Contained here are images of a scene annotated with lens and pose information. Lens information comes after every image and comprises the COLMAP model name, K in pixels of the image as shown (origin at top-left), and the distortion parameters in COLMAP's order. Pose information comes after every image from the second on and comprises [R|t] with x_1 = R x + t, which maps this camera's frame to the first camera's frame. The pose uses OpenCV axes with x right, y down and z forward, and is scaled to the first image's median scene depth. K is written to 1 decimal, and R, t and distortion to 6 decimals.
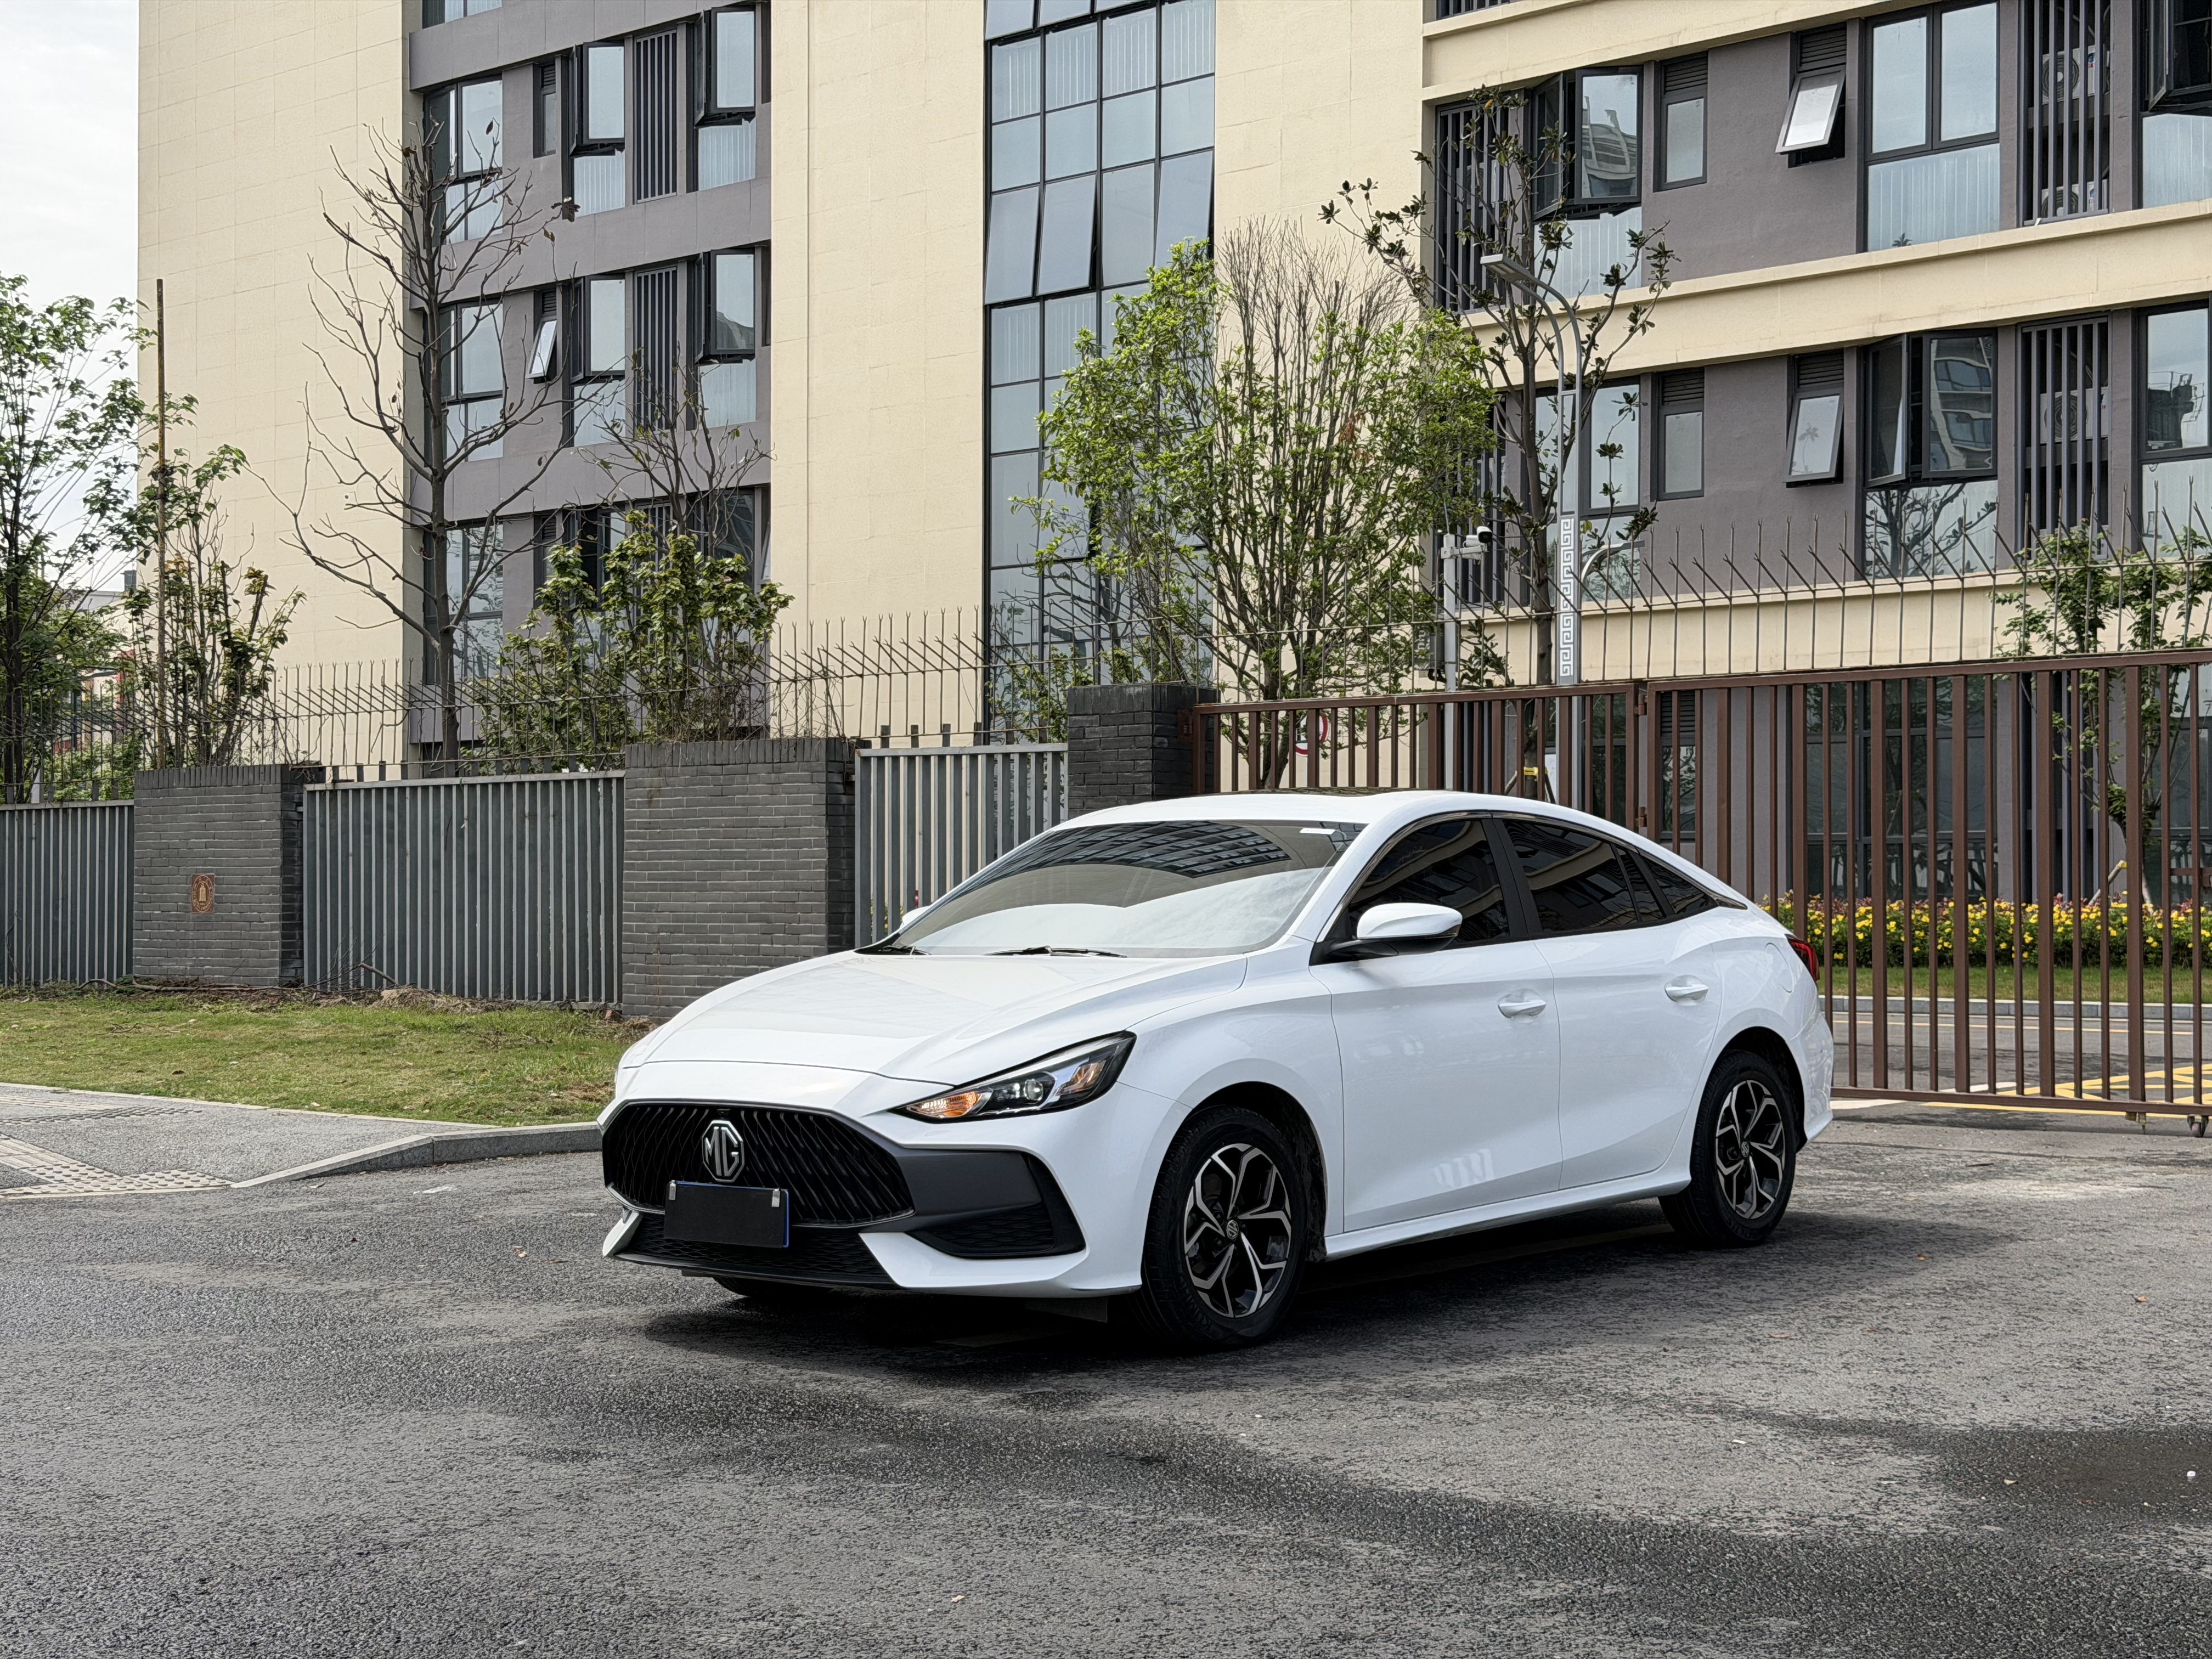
lens RADIAL K [[3069.0, 0, 1102.1], [0, 3069.0, 859.1], [0, 0, 1]] dist [0.136384, 0.000000]
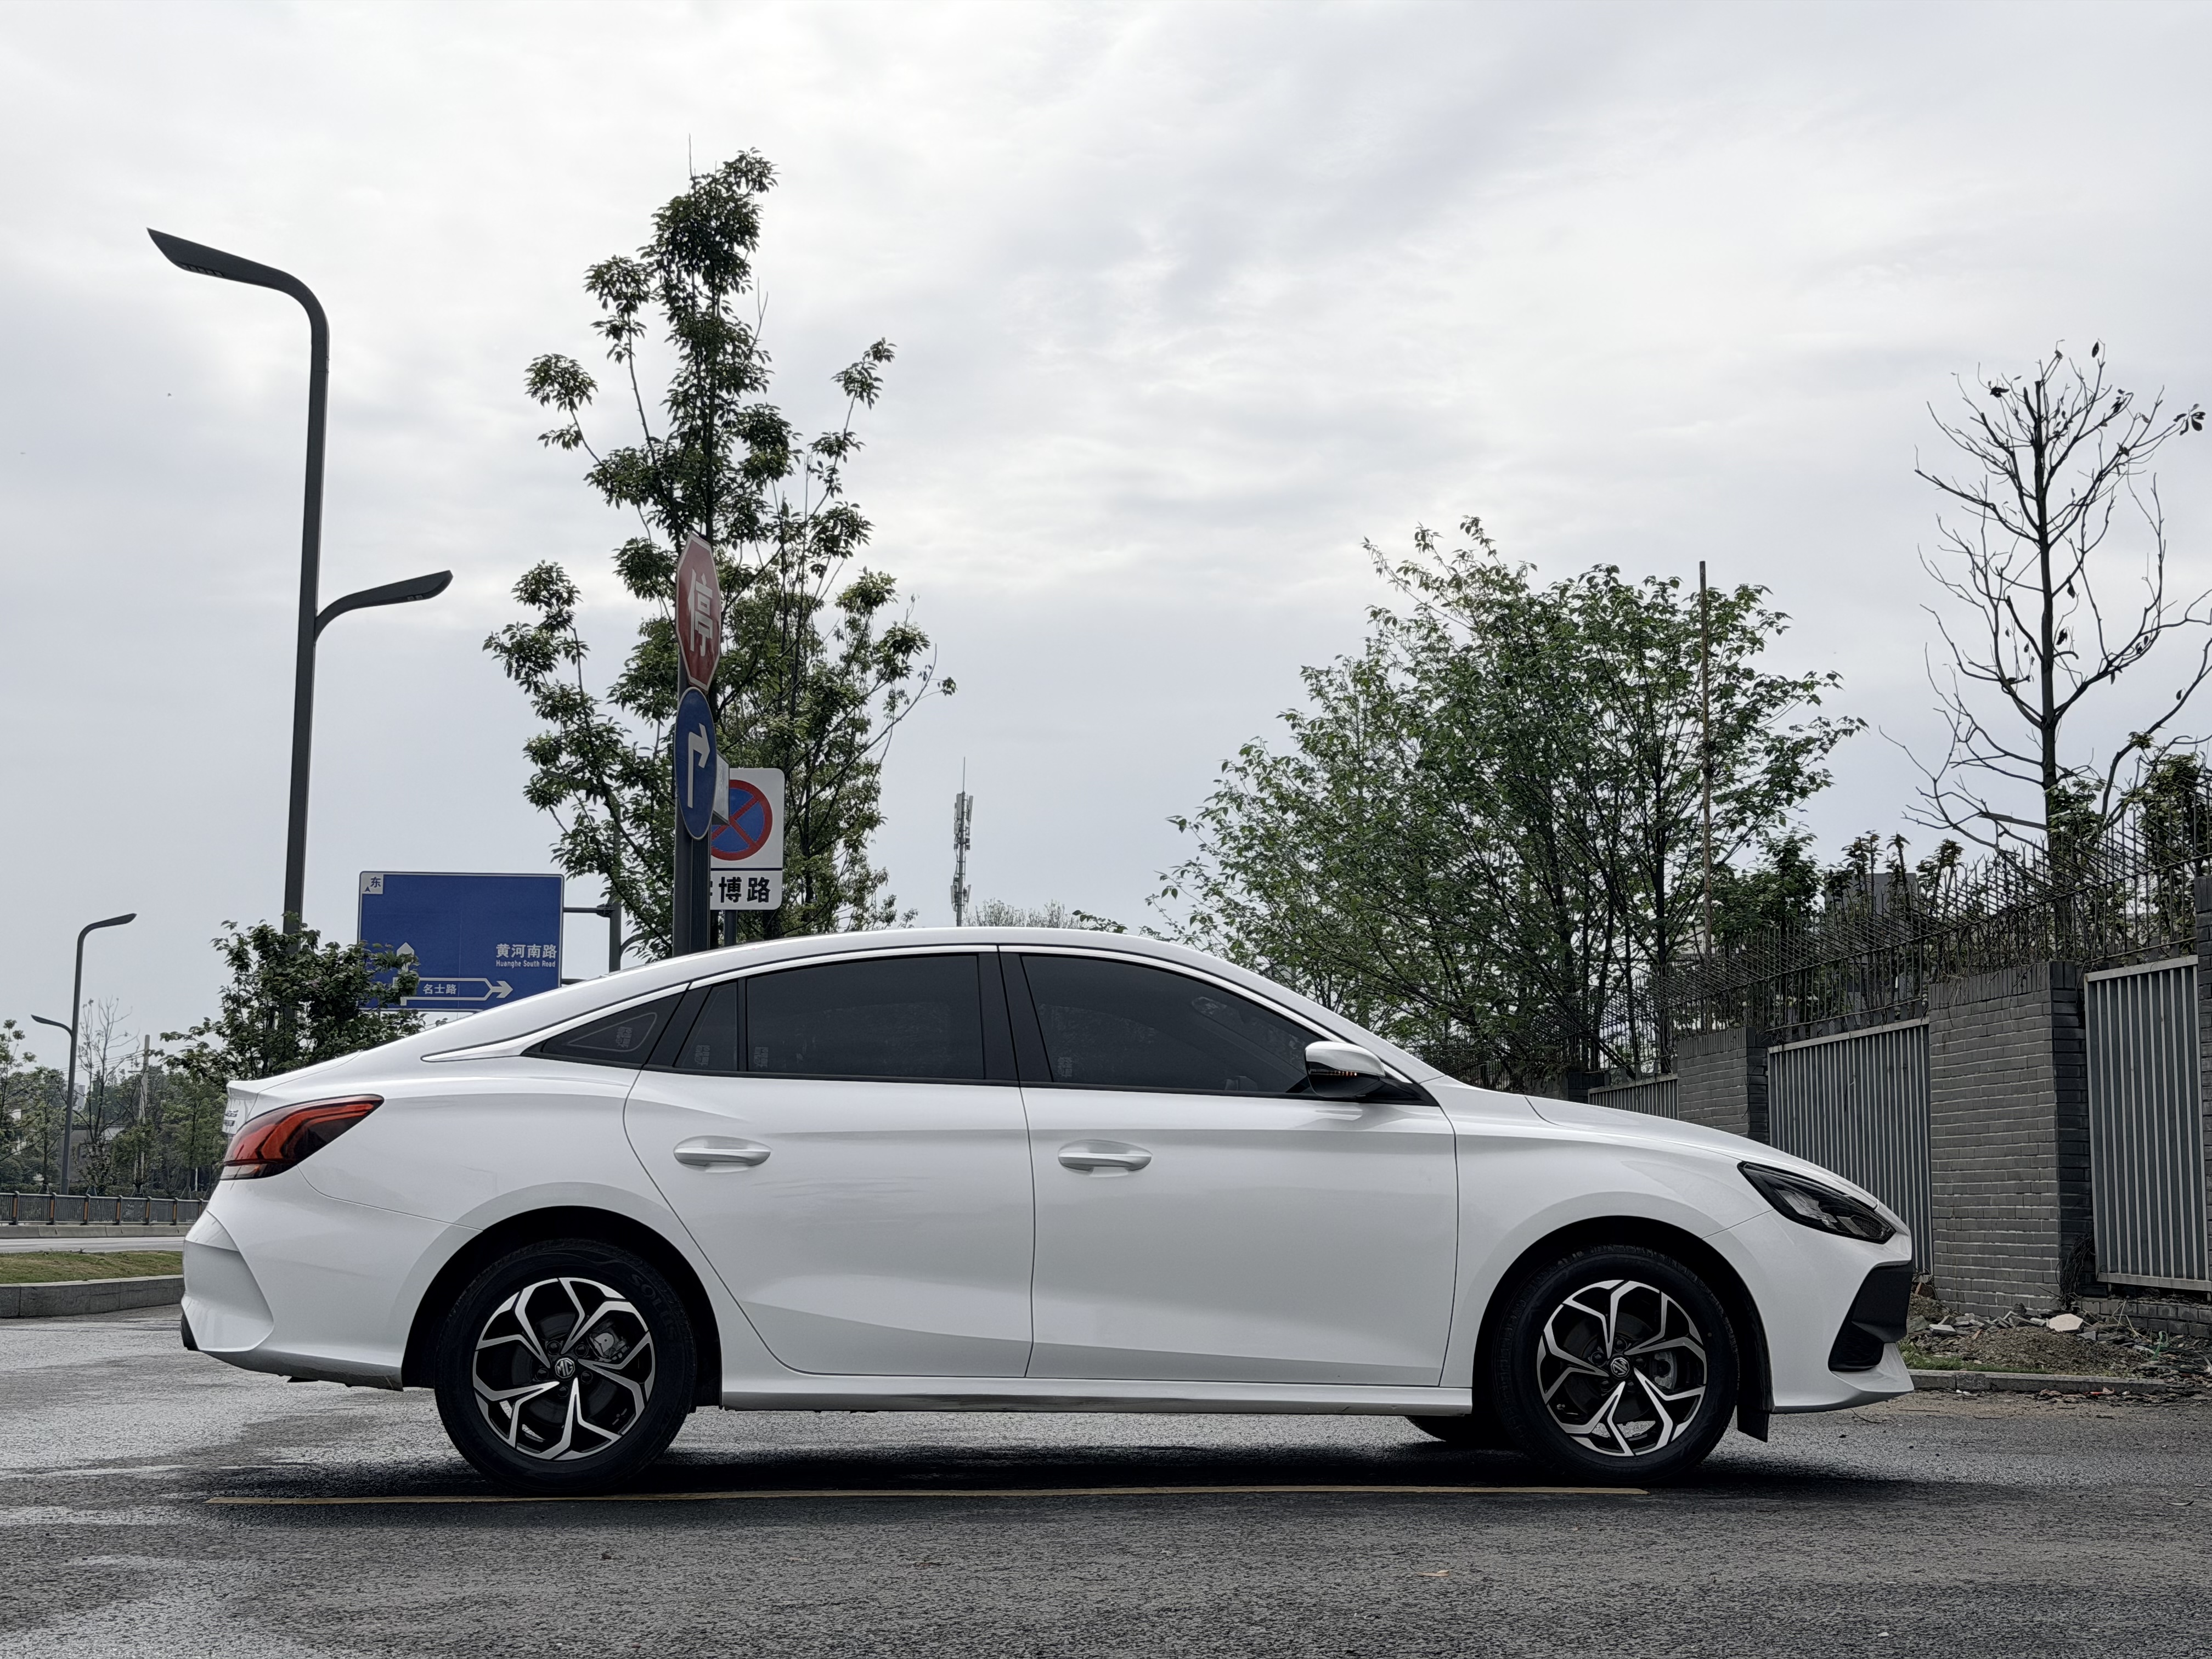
lens RADIAL K [[3069.0, 0, 1115.3], [0, 3069.0, 830.2], [0, 0, 1]] dist [0.136384, 0.000000]
pose [[0.720090, -0.077883, -0.689496, 0.226183], [-0.002755, 0.993352, -0.115082, 0.017174], [0.693875, 0.084769, 0.715088, 0.135347]]
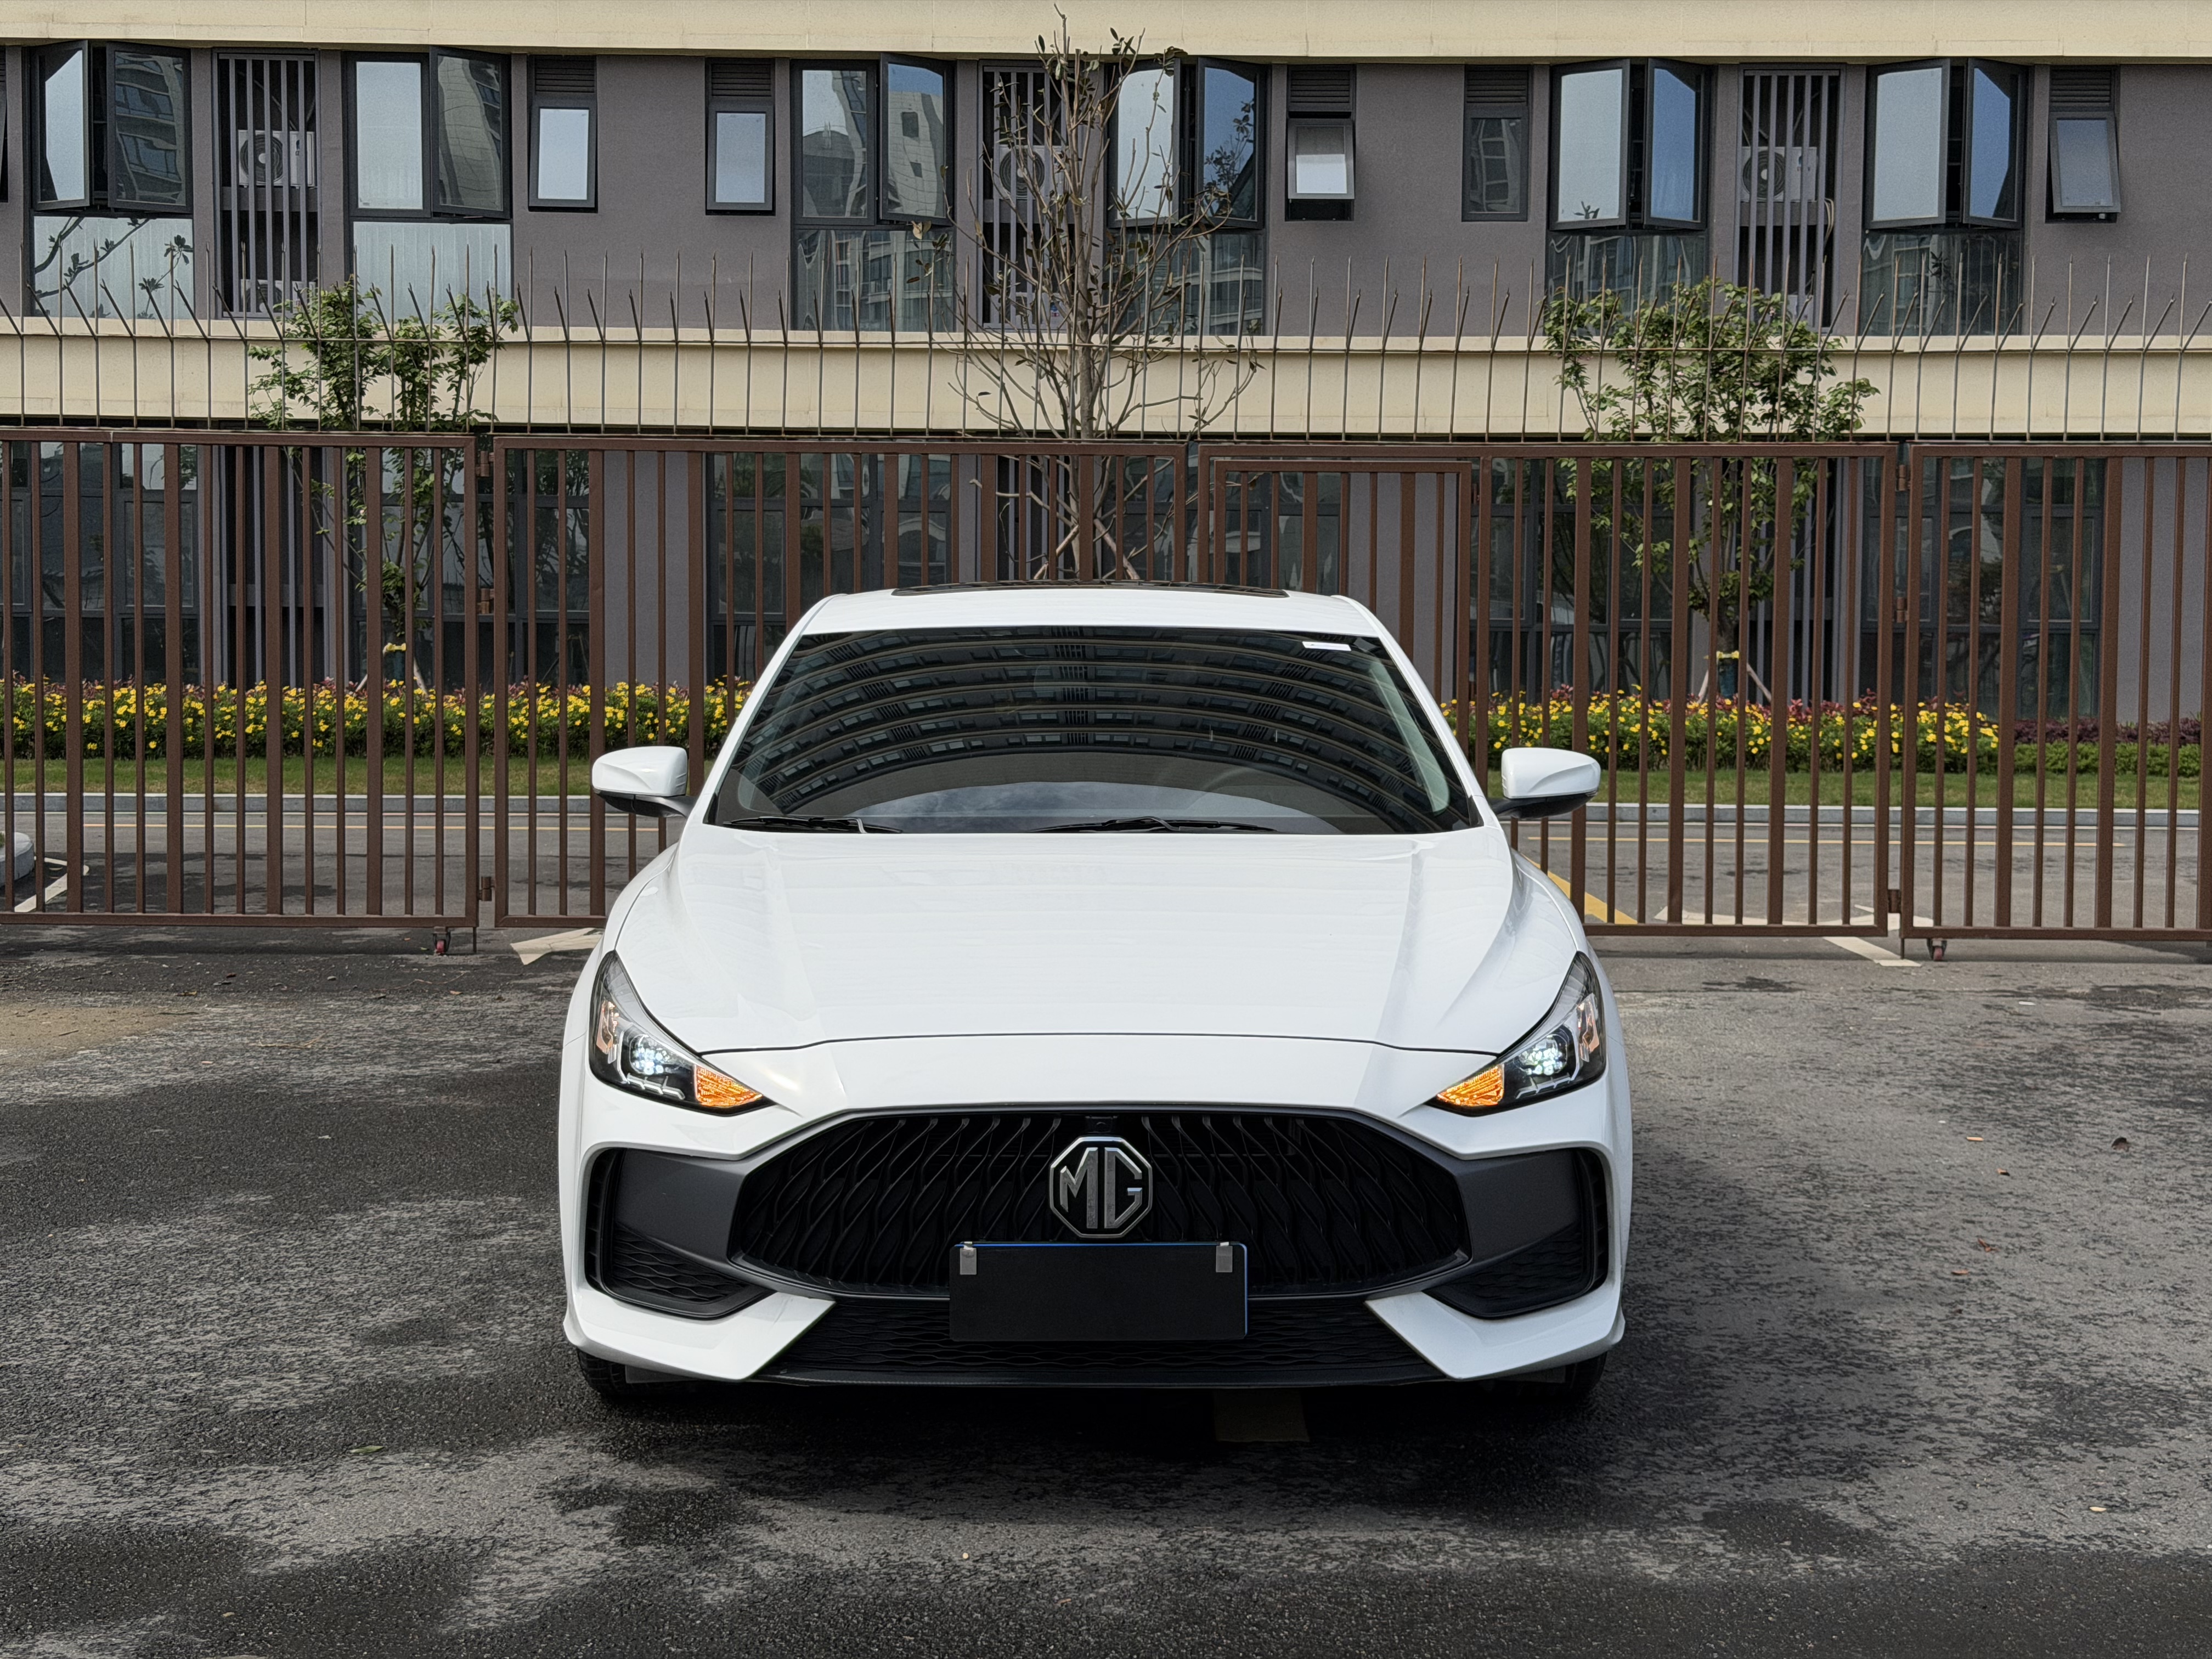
lens RADIAL K [[3069.0, 0, 1108.5], [0, 3069.0, 816.8], [0, 0, 1]] dist [0.136384, 0.000000]
pose [[0.750057, -0.025409, 0.660885, -0.137199], [-0.015321, 0.998326, 0.055771, -0.002548], [-0.661196, -0.051956, 0.748412, 0.149381]]
